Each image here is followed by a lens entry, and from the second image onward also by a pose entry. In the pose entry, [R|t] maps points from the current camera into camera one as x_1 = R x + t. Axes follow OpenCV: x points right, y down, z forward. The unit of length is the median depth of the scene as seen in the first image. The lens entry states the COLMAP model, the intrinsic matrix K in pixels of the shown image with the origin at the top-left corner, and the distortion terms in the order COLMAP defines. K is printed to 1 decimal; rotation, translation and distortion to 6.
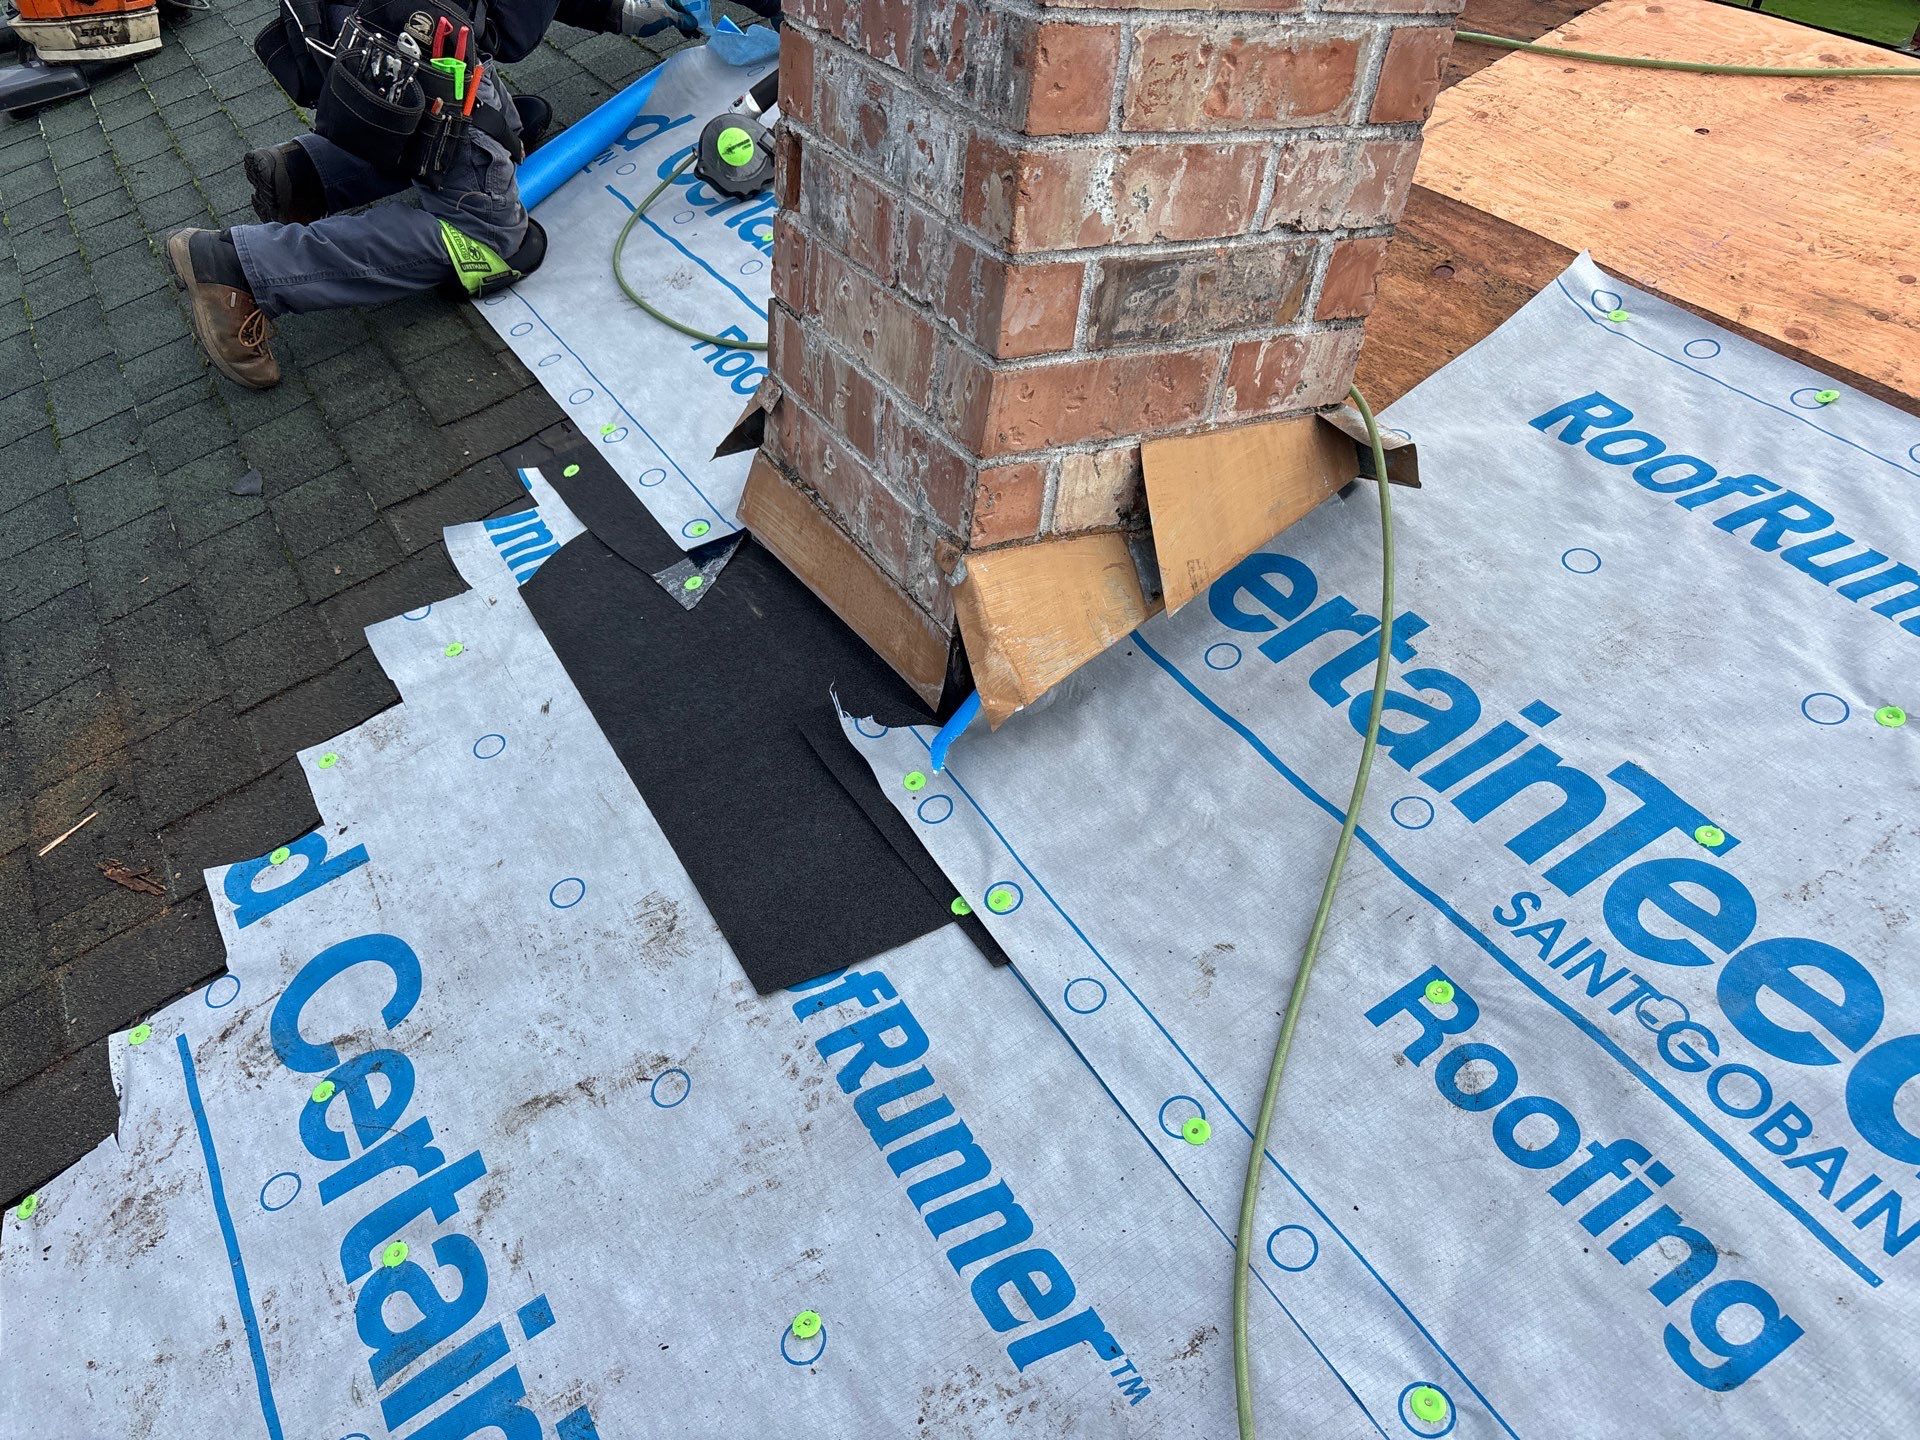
lens RADIAL K [[1448.6, 0, 960.0], [0, 1448.6, 720.0], [0, 0, 1]] dist [0.010458, -0.005605]
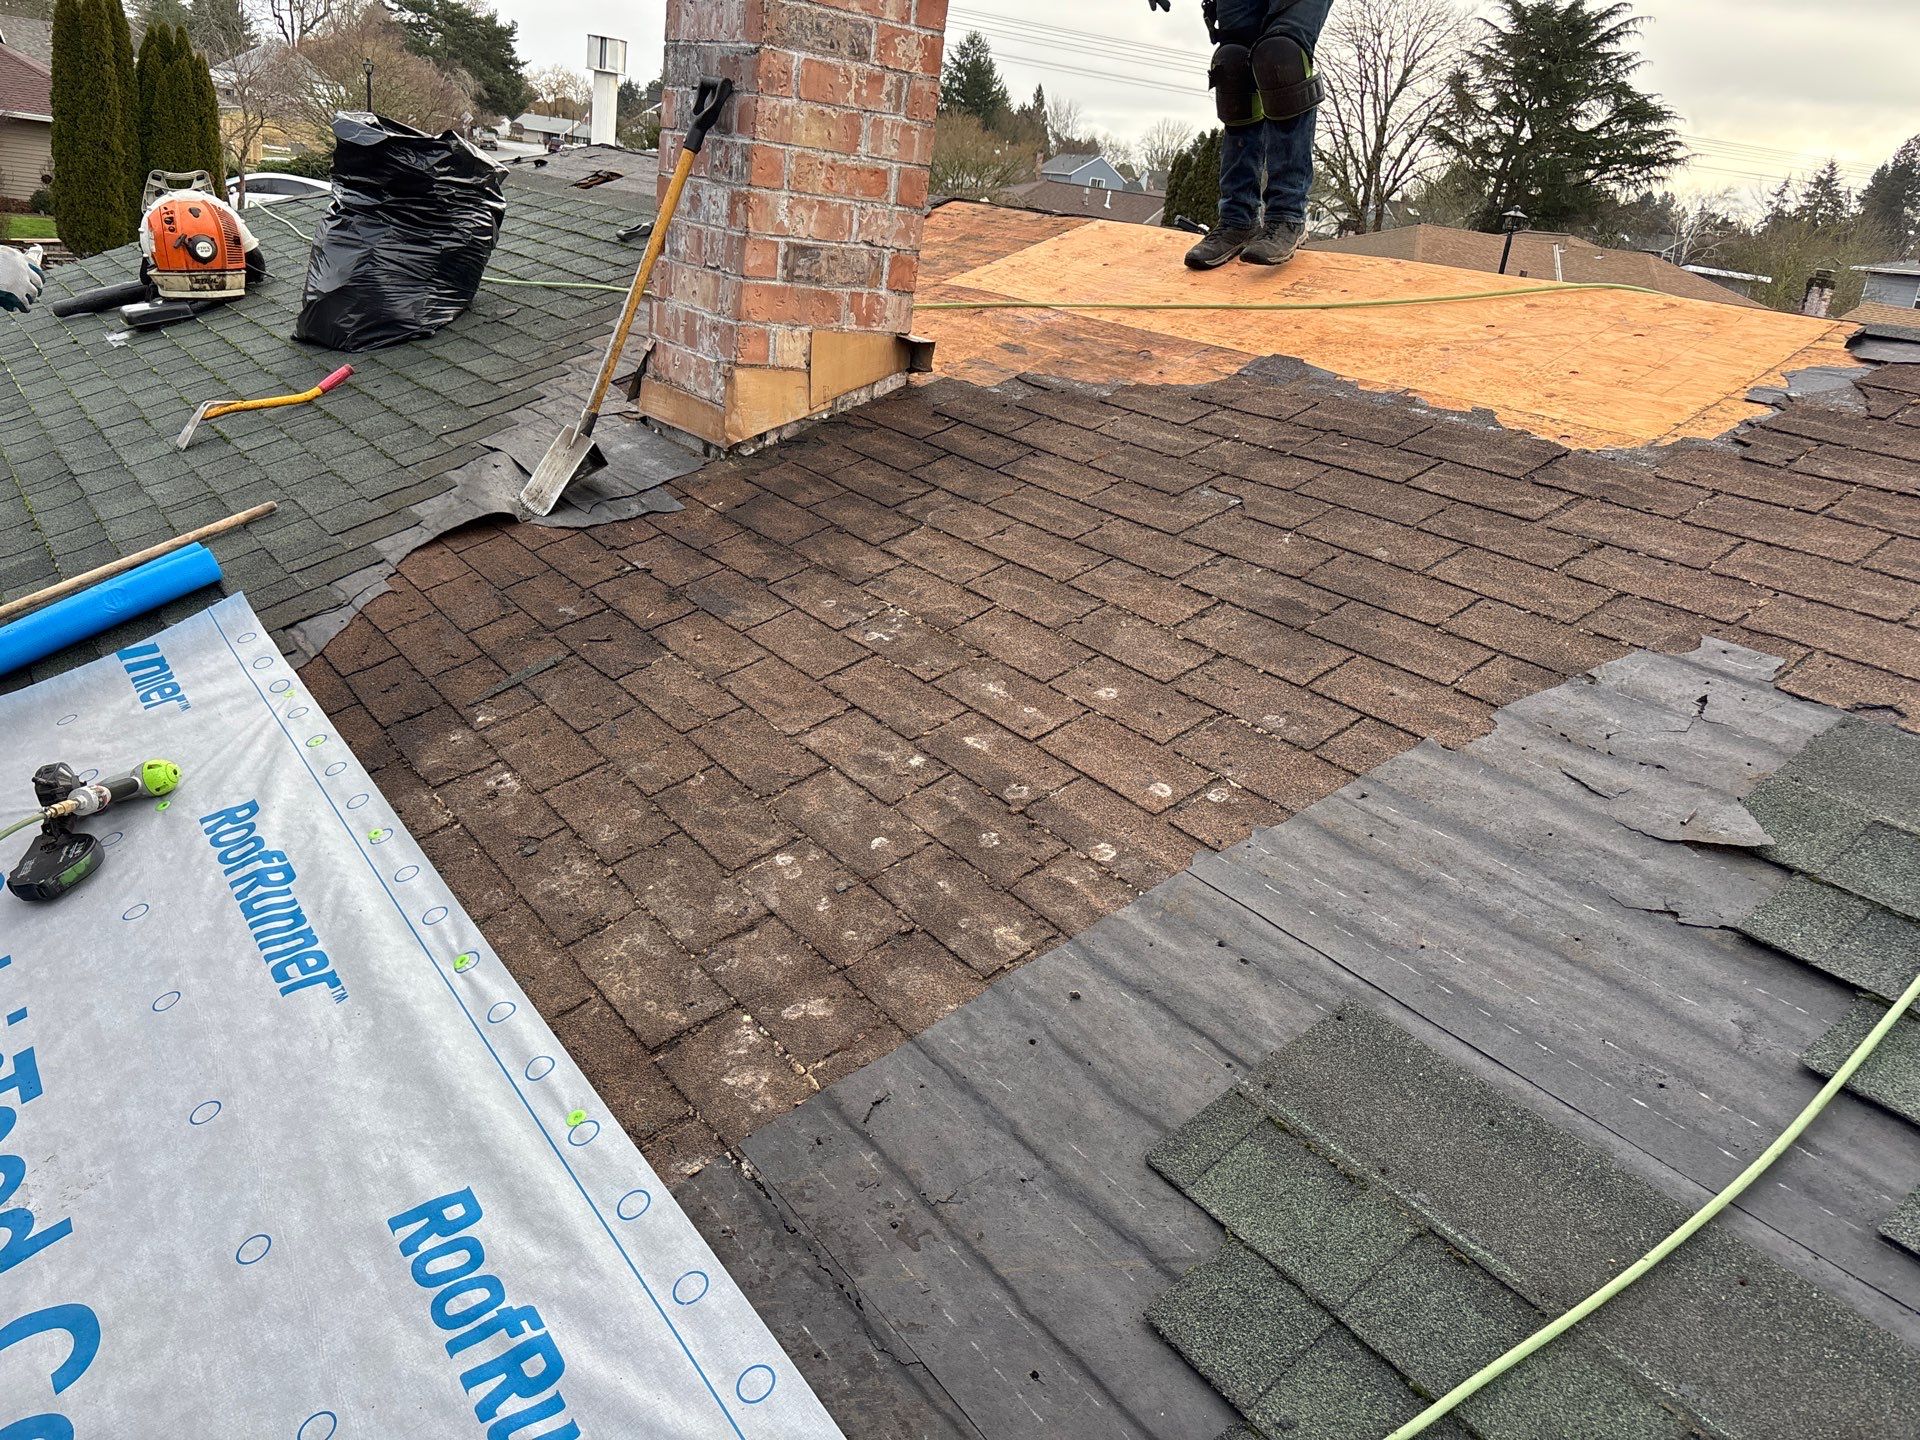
lens RADIAL K [[1425.5, 0, 986.4], [0, 1425.5, 718.1], [0, 0, 1]] dist [0.013384, 0.006281]
pose [[0.993863, -0.019696, 0.108851, 0.147648], [0.046906, 0.966212, -0.253443, 1.056597], [-0.100181, 0.256993, 0.961207, -1.129927]]
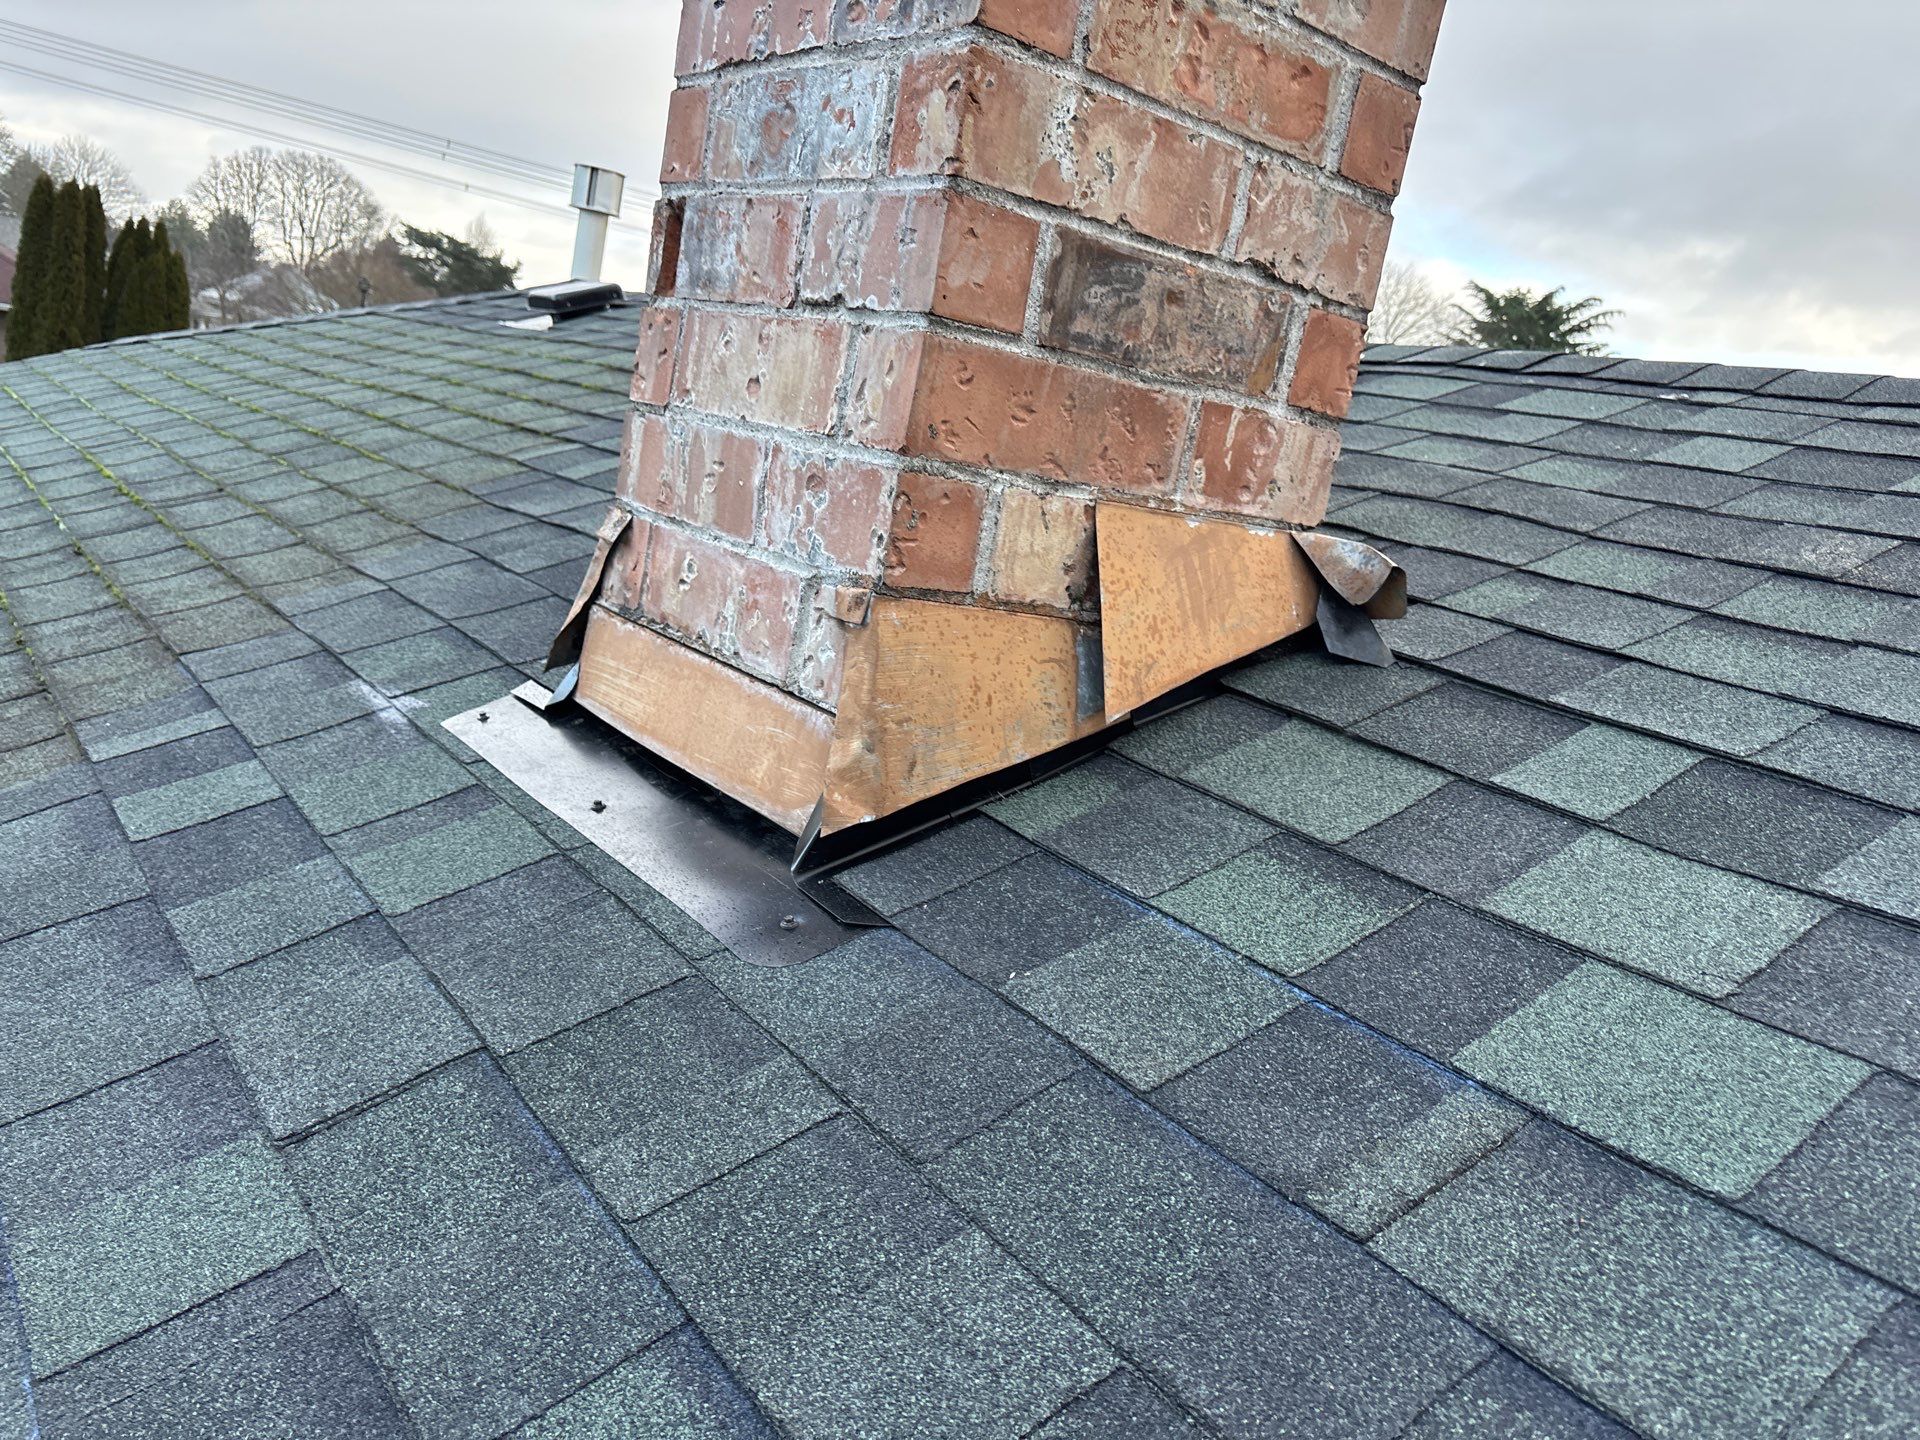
lens RADIAL K [[1450.5, 0, 981.3], [0, 1450.5, 722.6], [0, 0, 1]] dist [0.014019, -0.001937]
pose [[0.990570, 0.043939, 0.129774, -0.037062], [0.012661, 0.913772, -0.406029, 0.252455], [-0.136424, 0.403844, 0.904599, 0.356426]]
